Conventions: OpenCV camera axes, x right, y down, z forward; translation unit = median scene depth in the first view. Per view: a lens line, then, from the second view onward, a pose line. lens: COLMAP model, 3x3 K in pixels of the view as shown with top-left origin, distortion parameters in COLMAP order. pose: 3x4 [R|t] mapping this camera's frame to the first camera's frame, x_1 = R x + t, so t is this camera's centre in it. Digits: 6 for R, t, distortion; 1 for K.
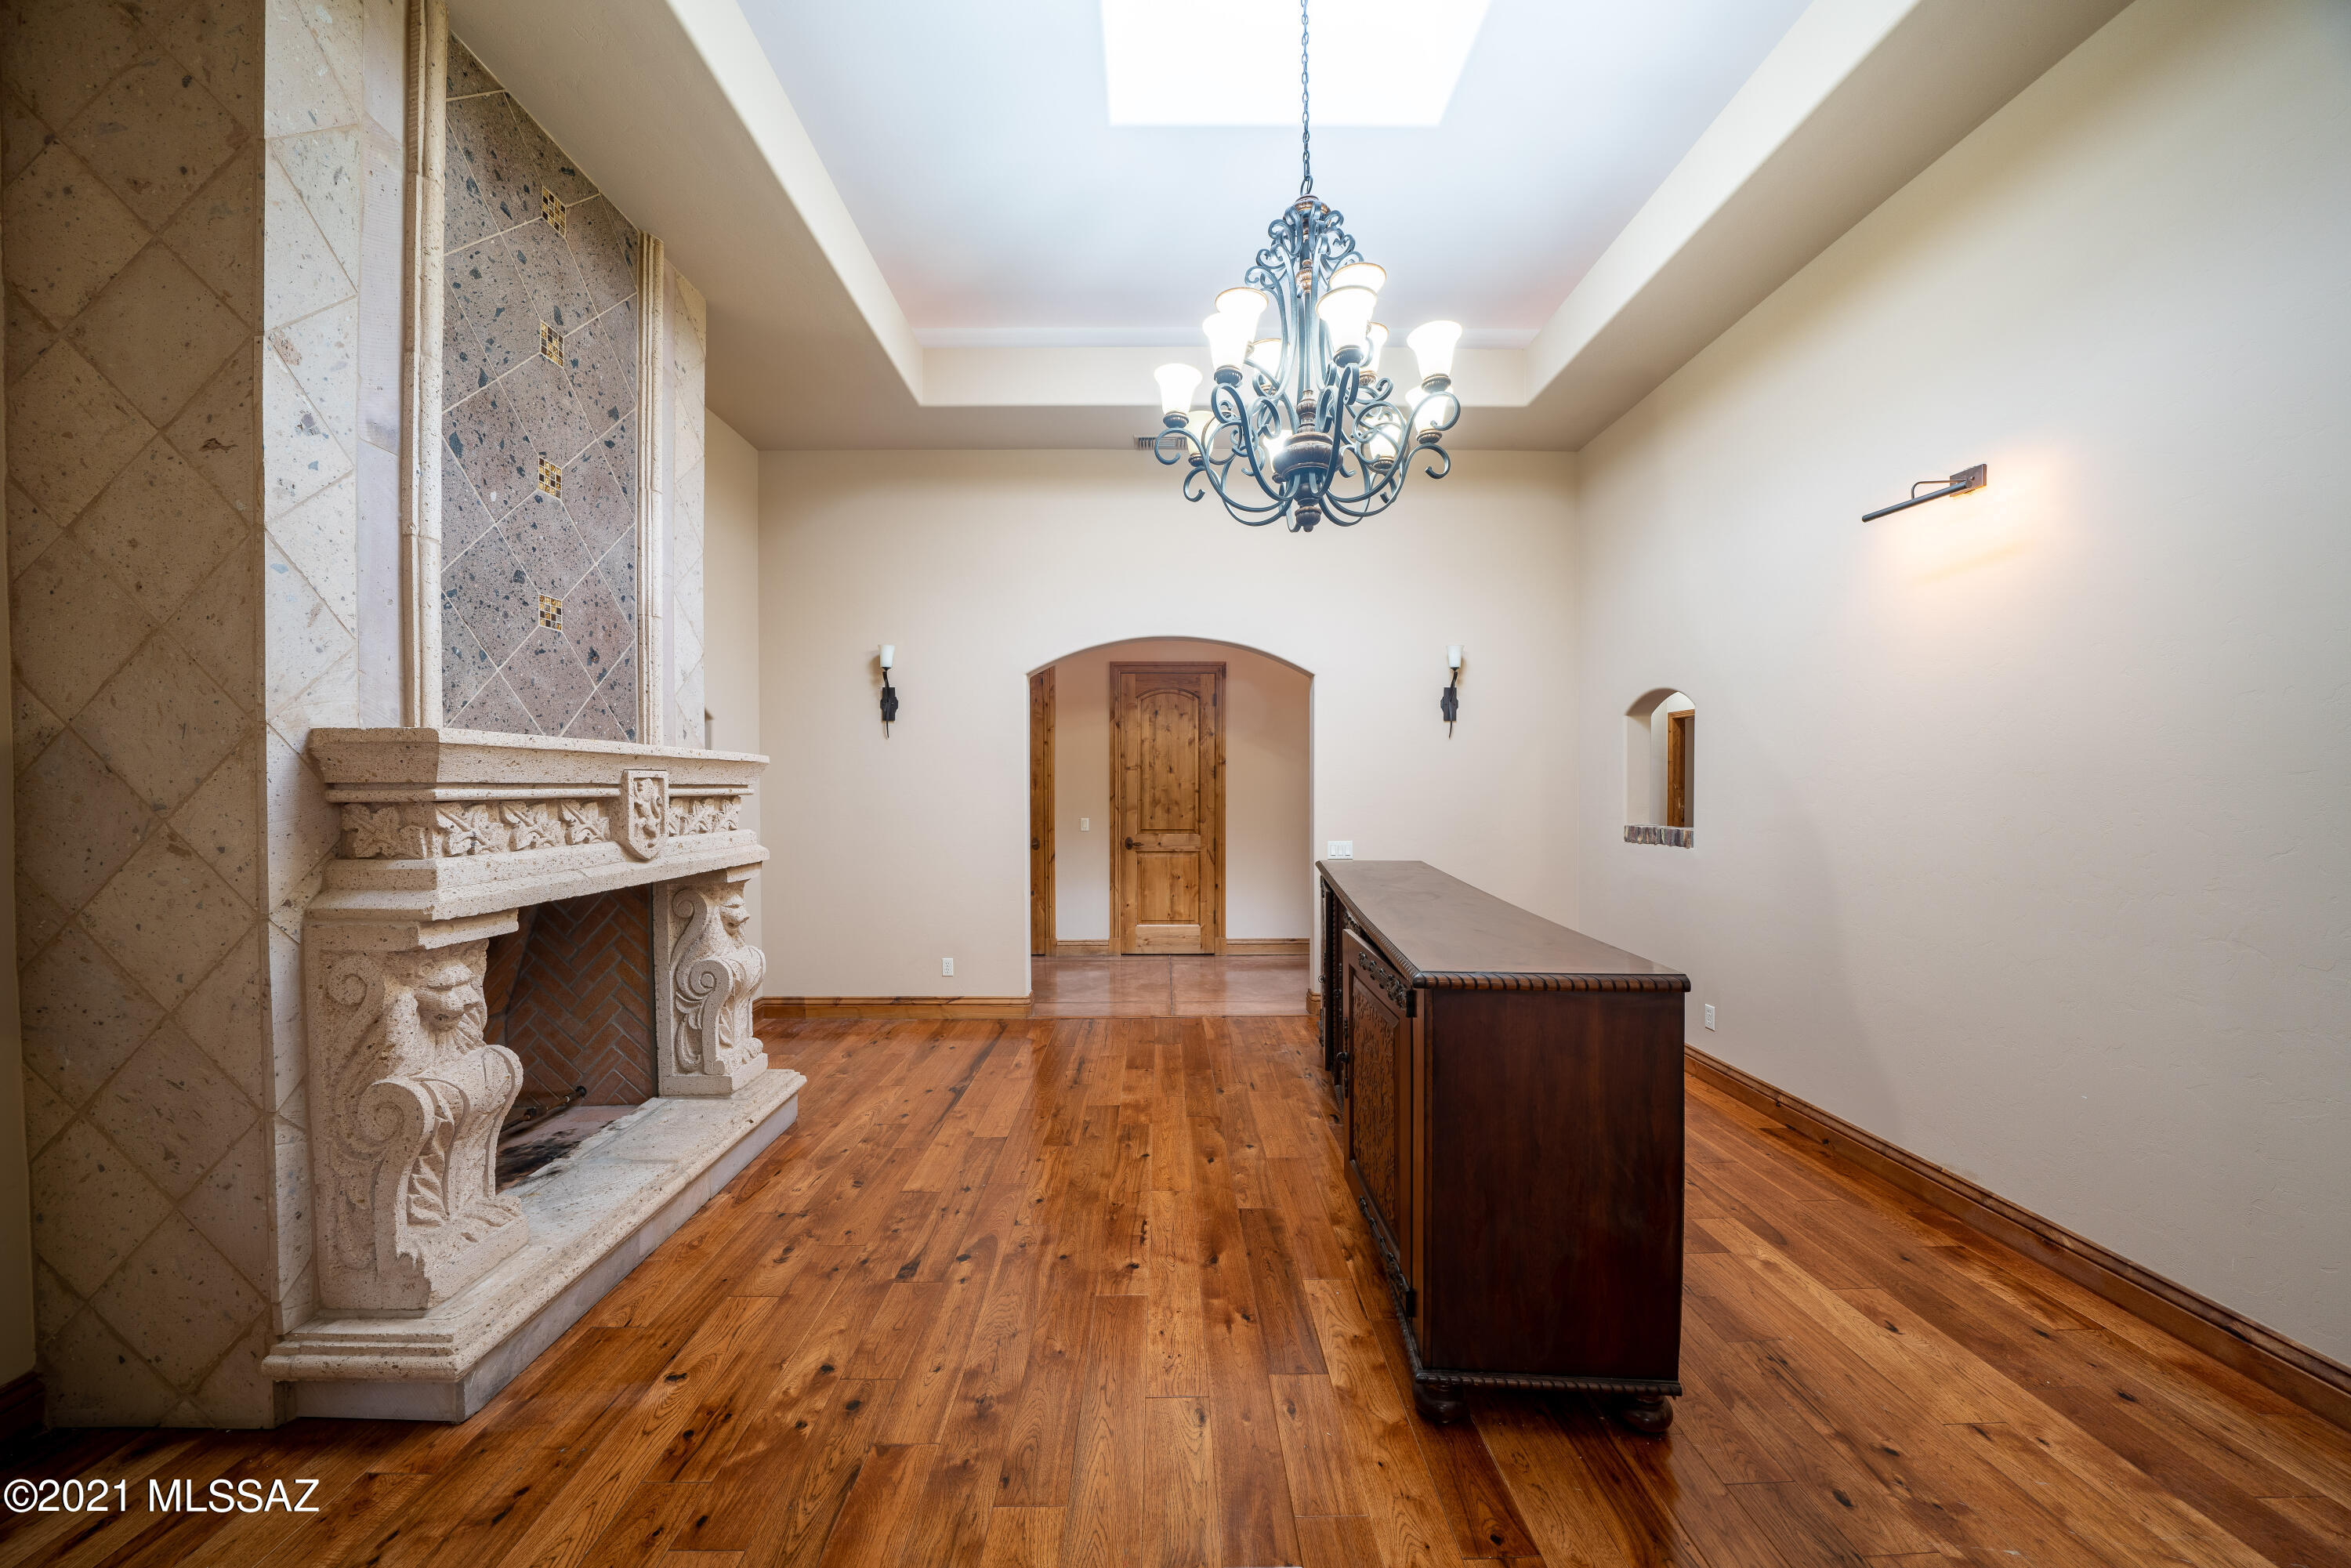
lens RADIAL K [[814.8, 0, 1171.8], [0, 814.8, 788.0], [0, 0, 1]] dist [-0.024682, 0.002576]
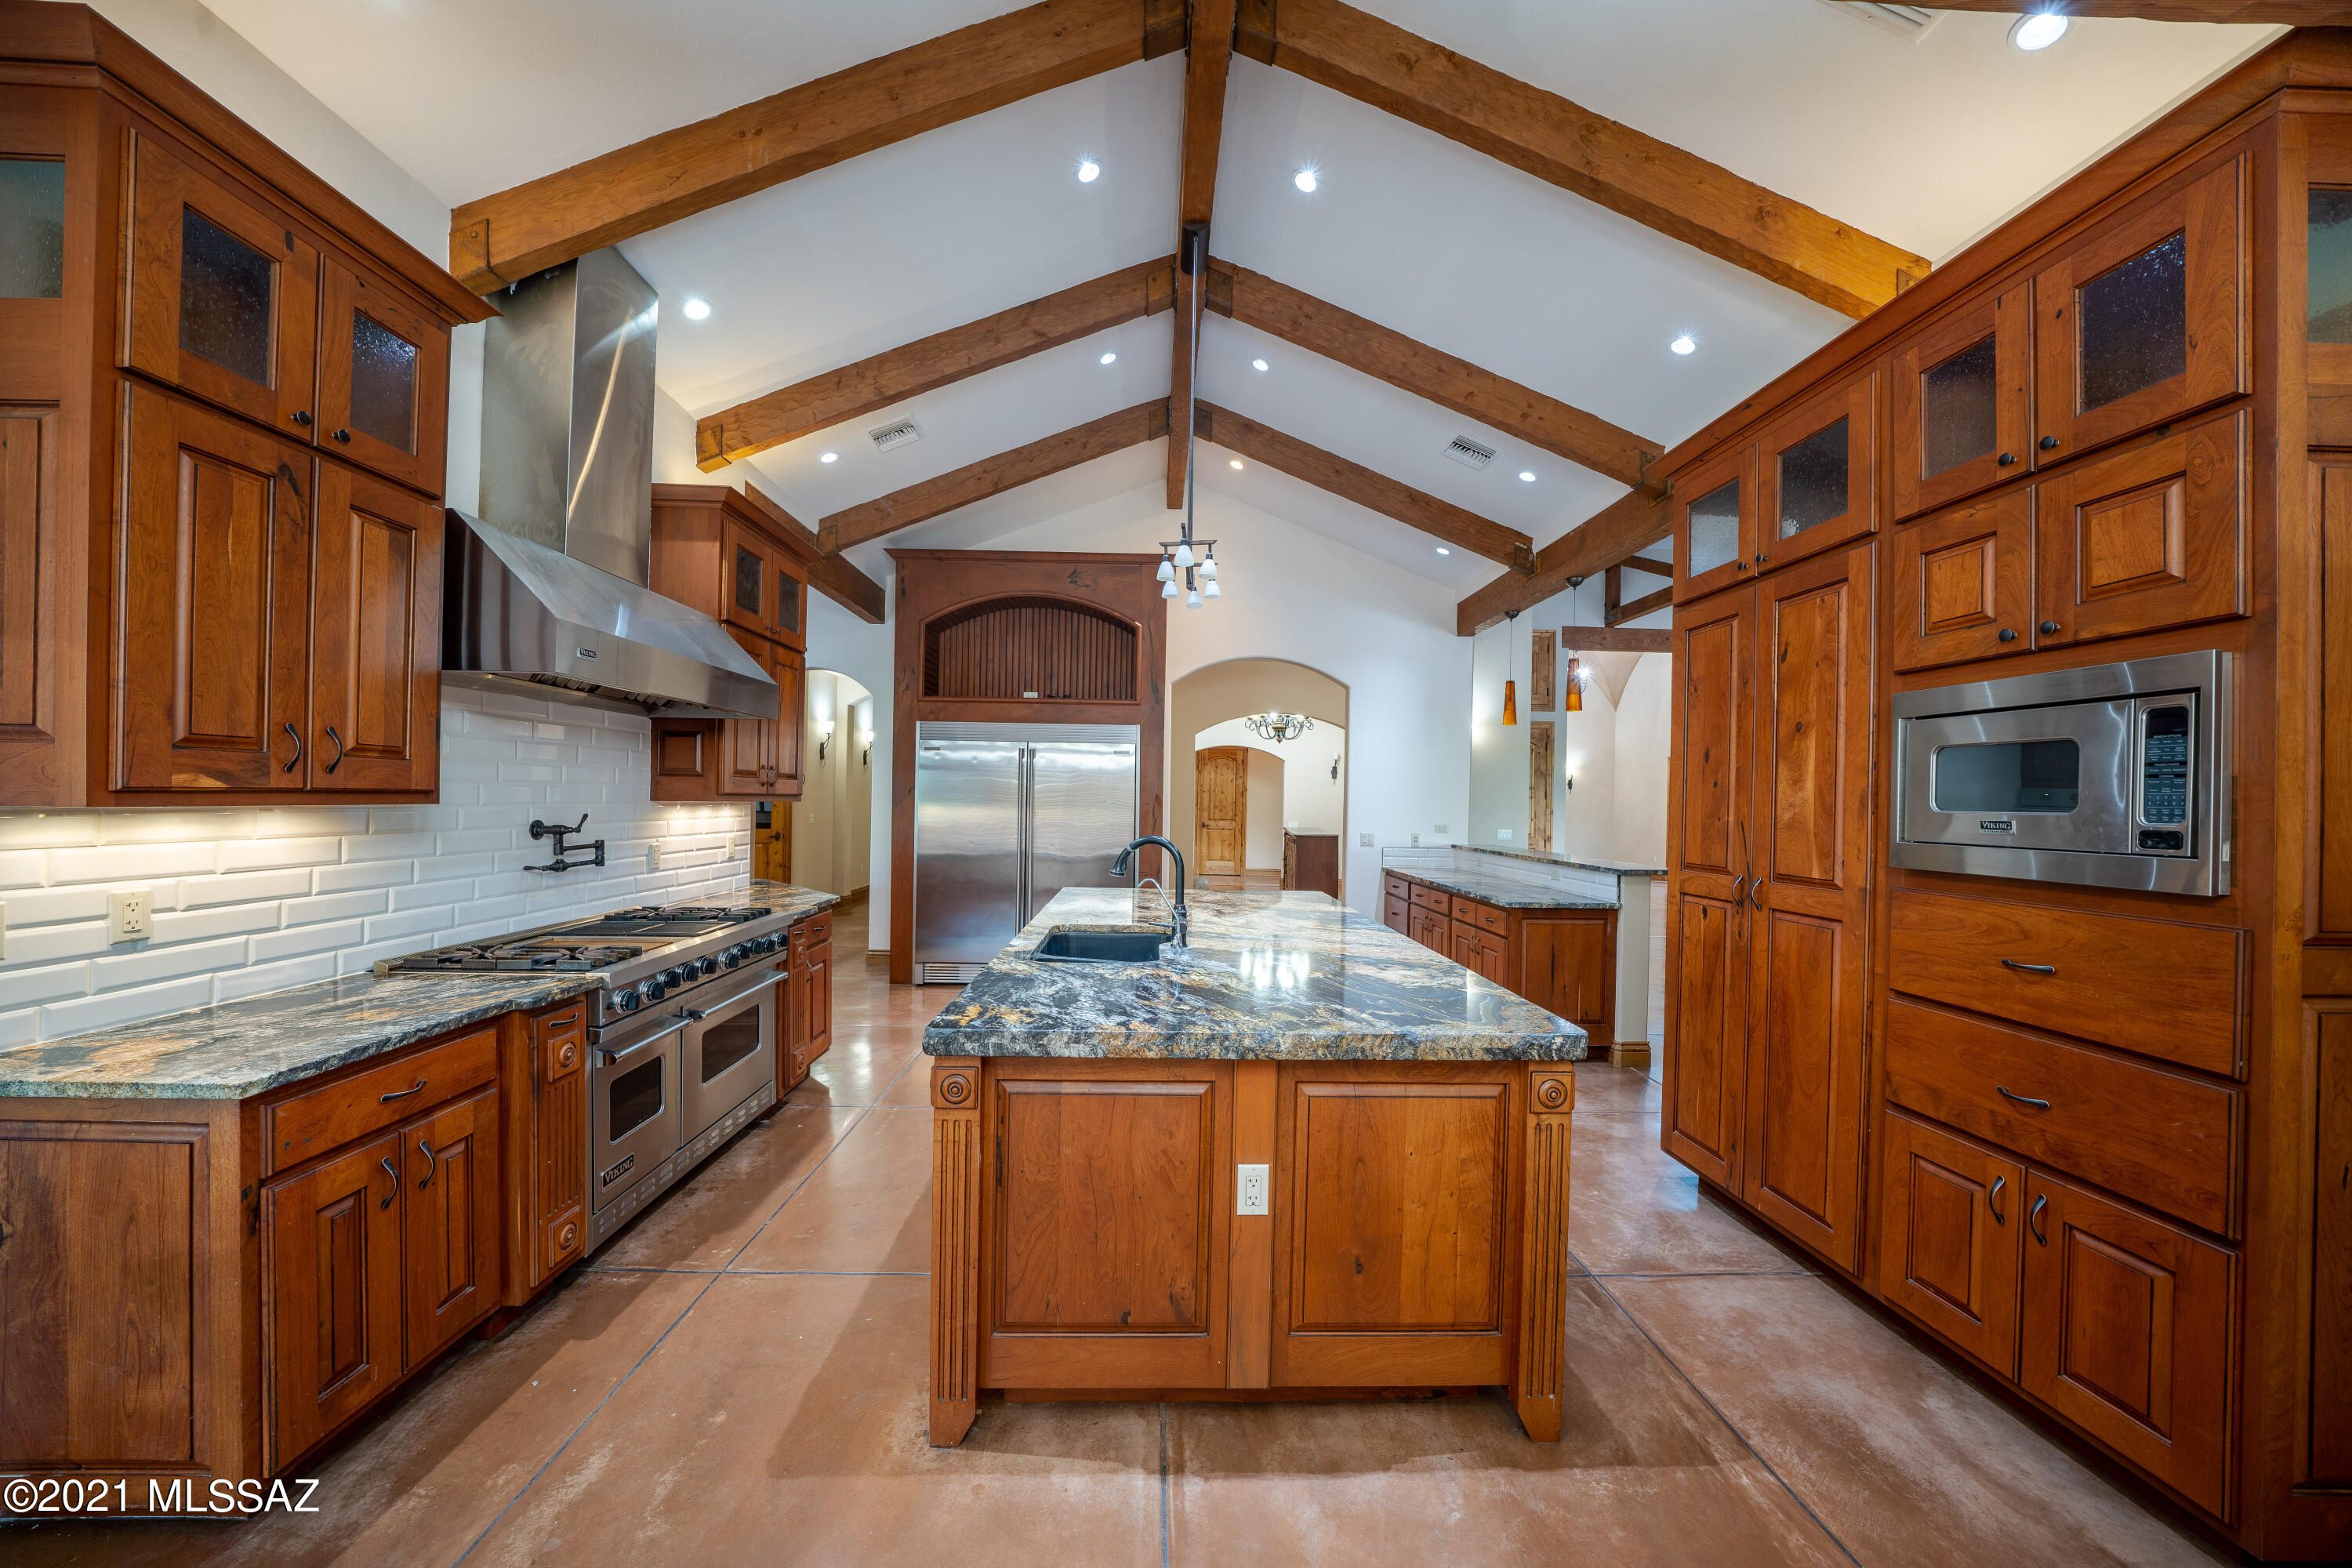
lens RADIAL K [[815.2, 0, 1177.7], [0, 815.2, 798.1], [0, 0, 1]] dist [-0.024682, 0.002576]
pose [[0.999703, 0.018155, 0.016269, -0.163532], [-0.018054, 0.999817, -0.006346, 0.009185], [-0.016381, 0.006050, 0.999848, -1.269258]]
